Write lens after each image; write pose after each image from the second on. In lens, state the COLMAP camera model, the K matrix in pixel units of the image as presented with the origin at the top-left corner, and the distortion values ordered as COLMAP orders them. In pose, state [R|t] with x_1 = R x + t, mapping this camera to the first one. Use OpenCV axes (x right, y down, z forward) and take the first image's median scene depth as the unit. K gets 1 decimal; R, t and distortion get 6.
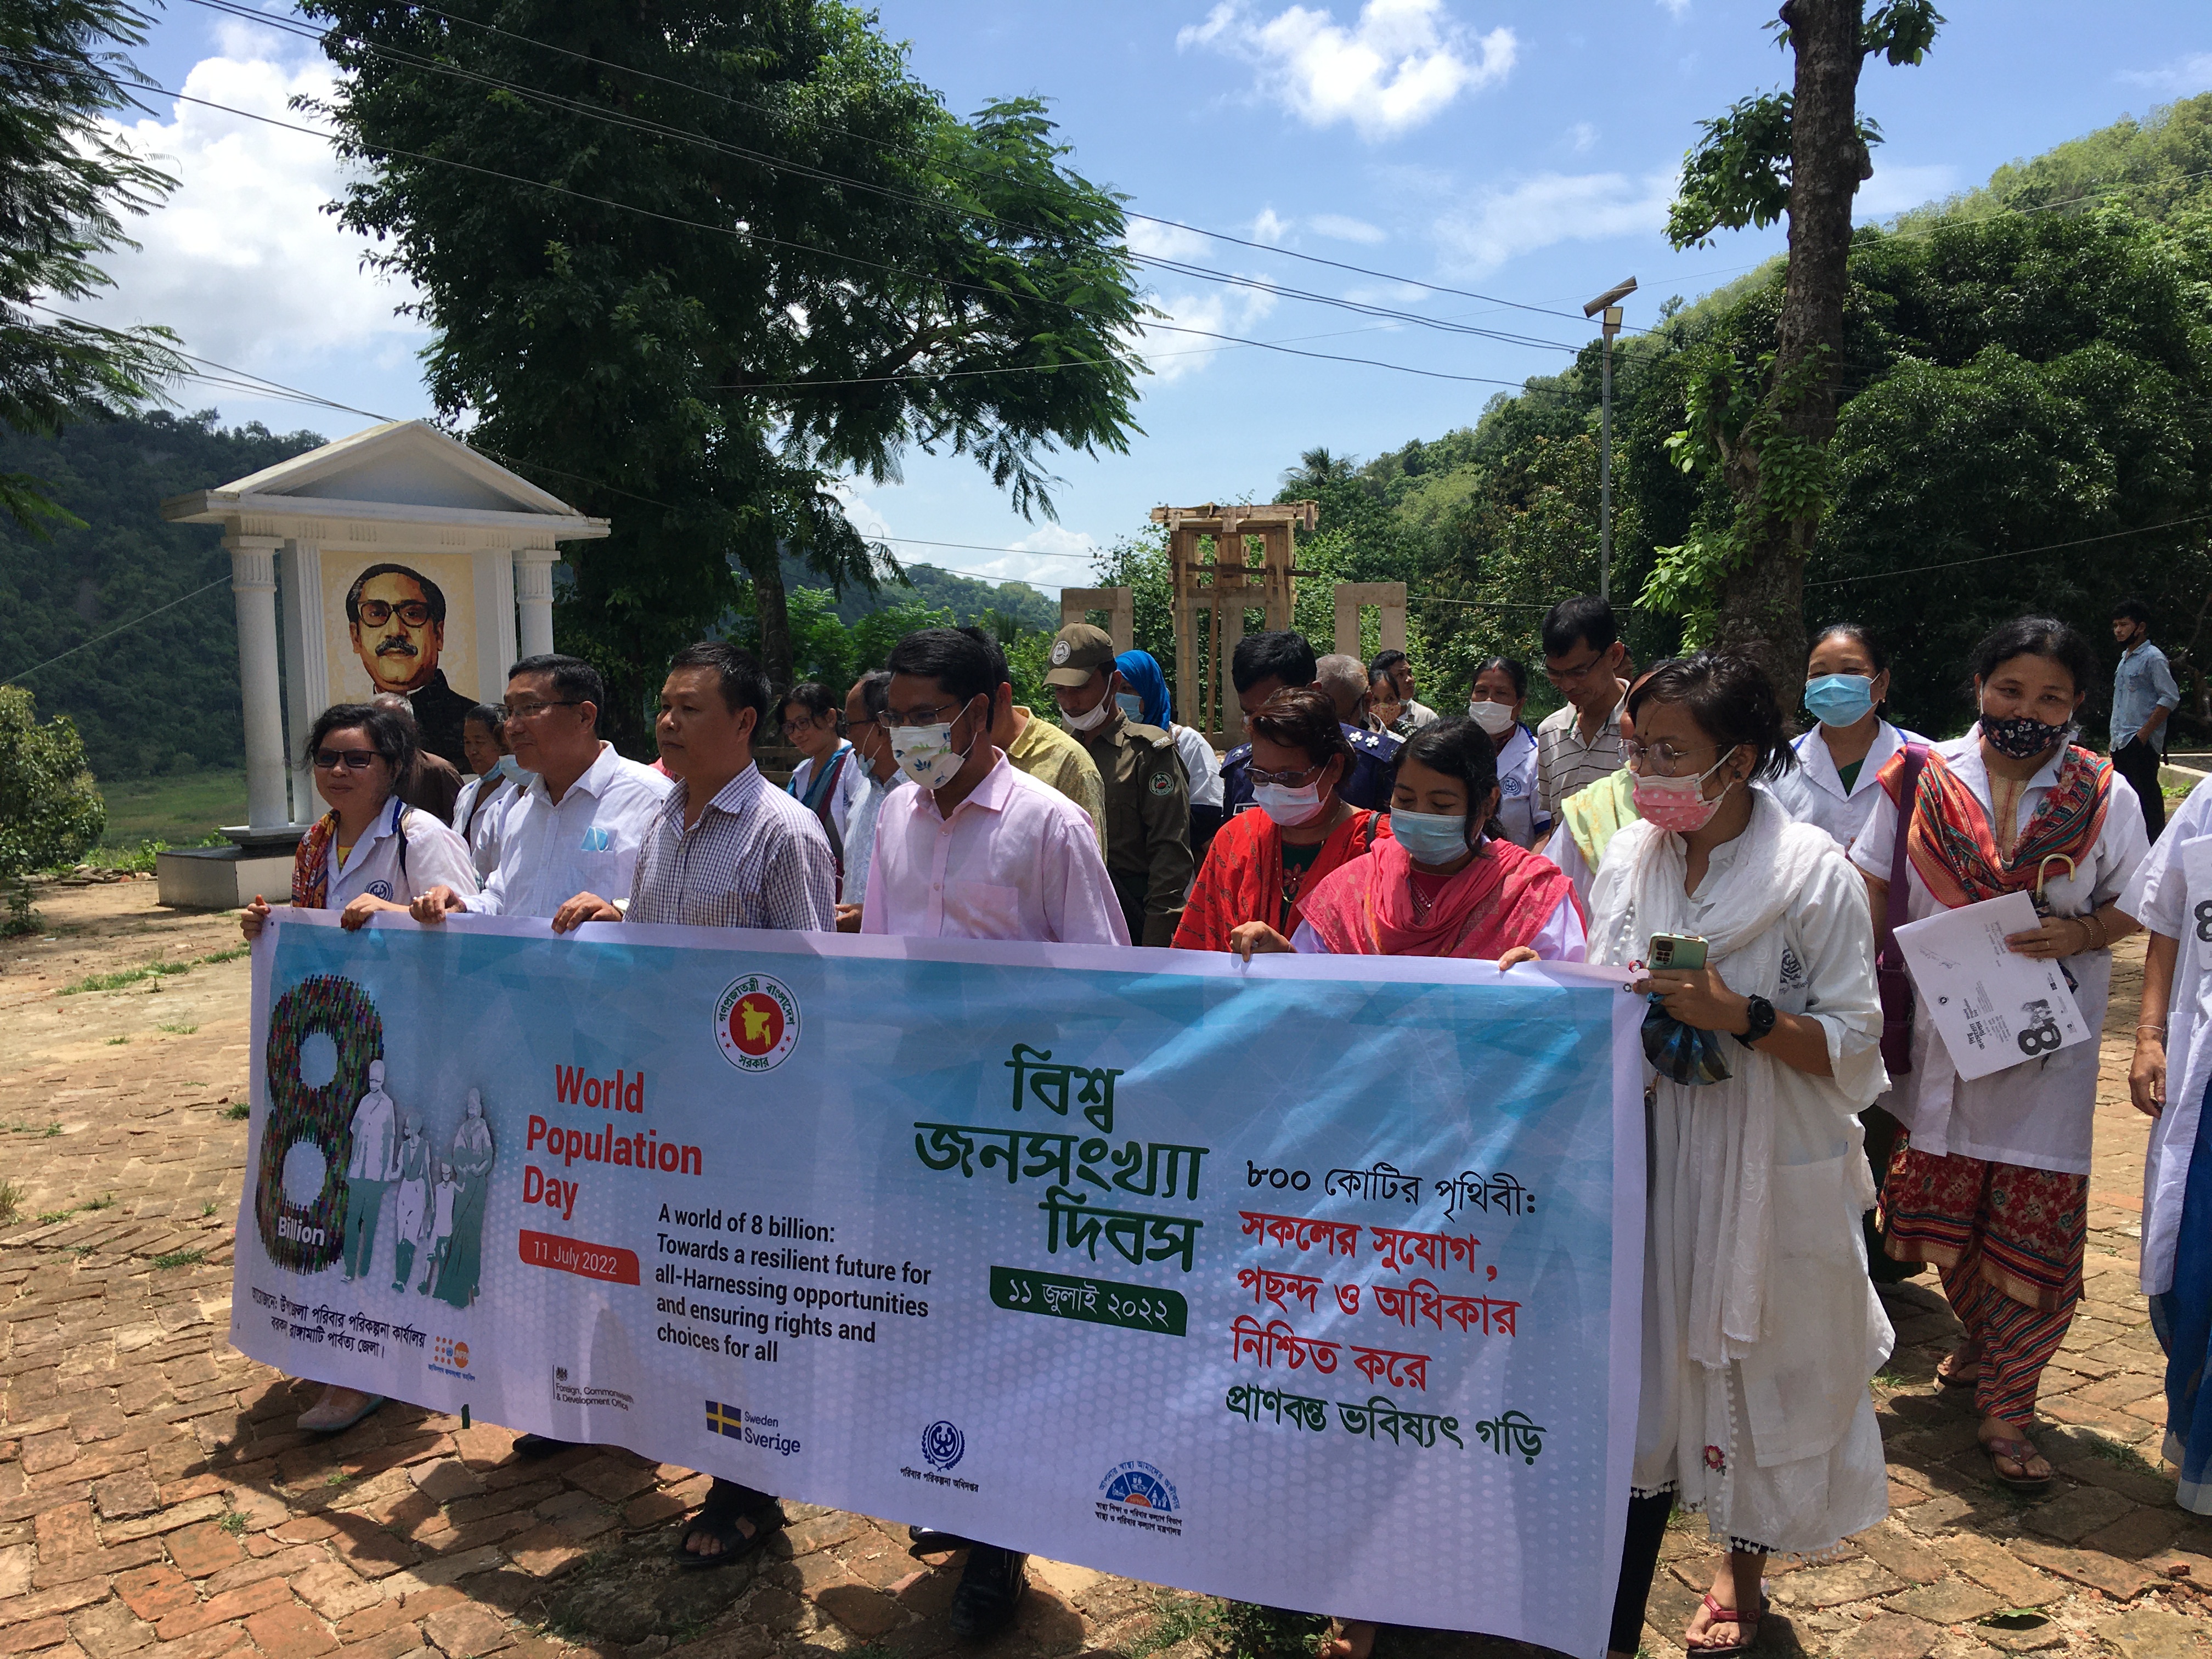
lens RADIAL K [[1858.3, 0, 1119.3], [0, 1858.3, 870.3], [0, 0, 1]] dist [0.110824, -0.152944]
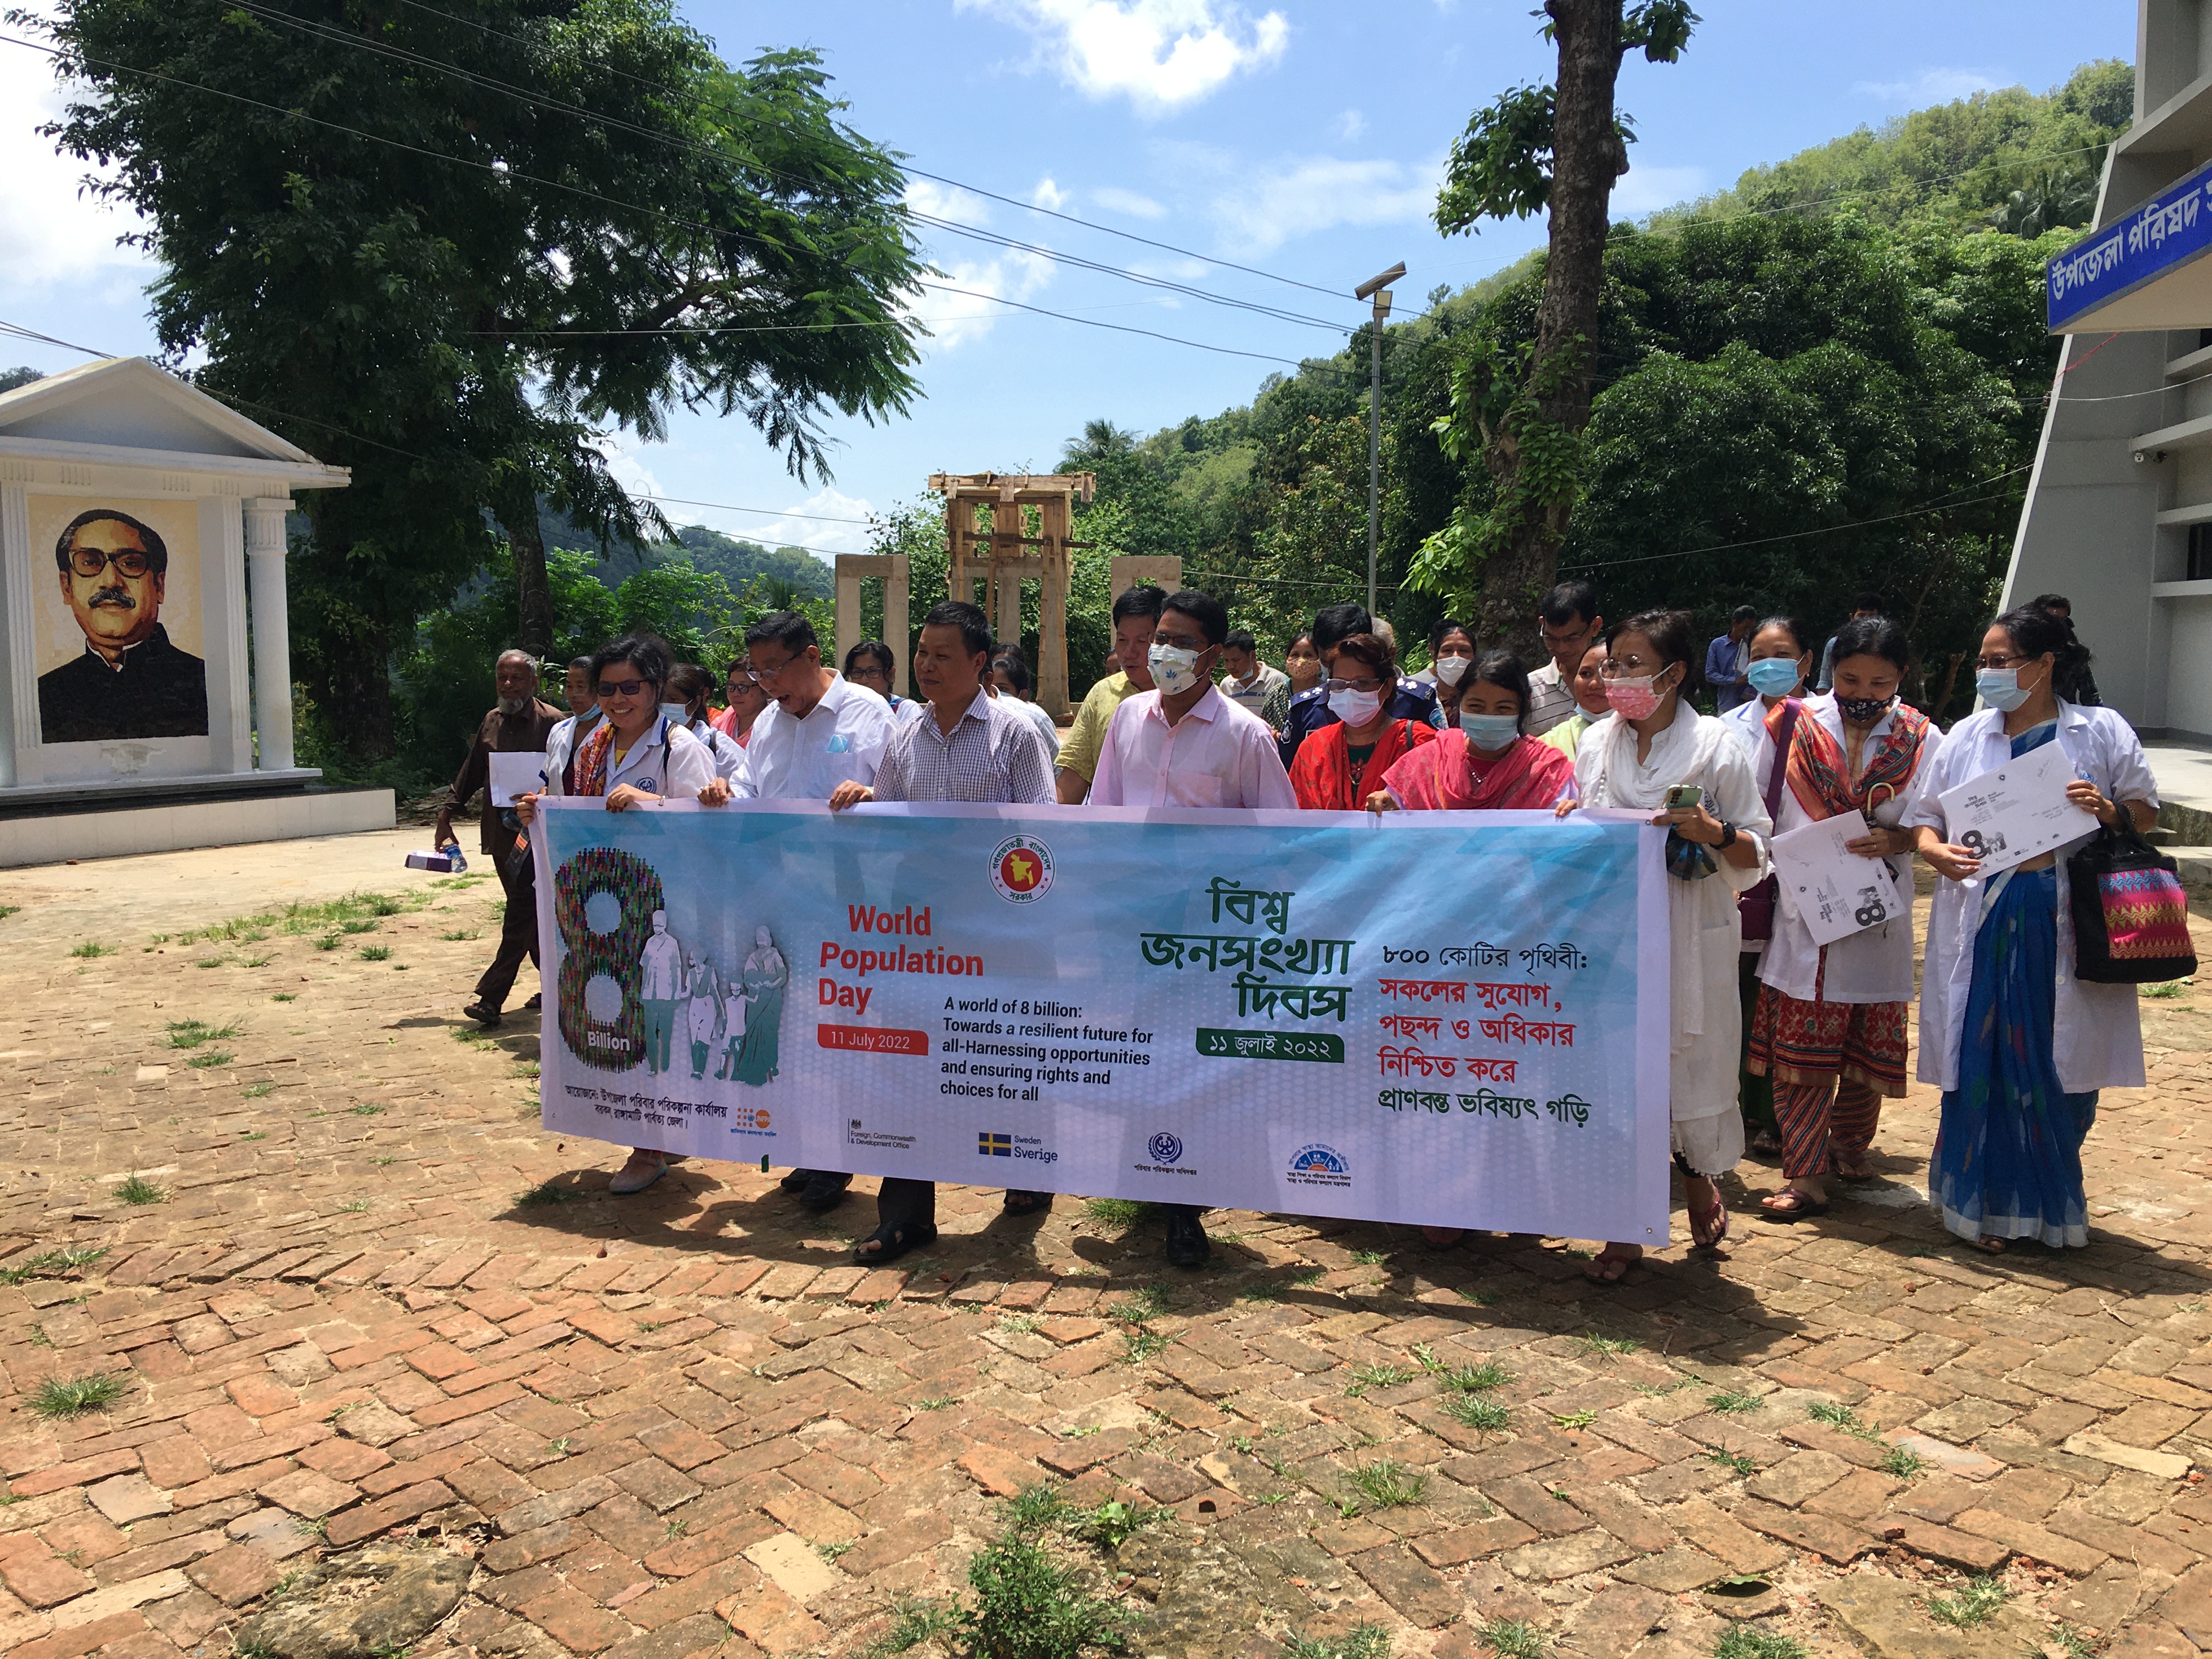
lens RADIAL K [[1858.3, 0, 1158.2], [0, 1858.3, 854.0], [0, 0, 1]] dist [0.110824, -0.152944]
pose [[0.991166, 0.000869, 0.132621, -0.294681], [-0.001731, 0.999978, 0.006392, 0.065608], [-0.132612, -0.006565, 0.991146, -0.451107]]
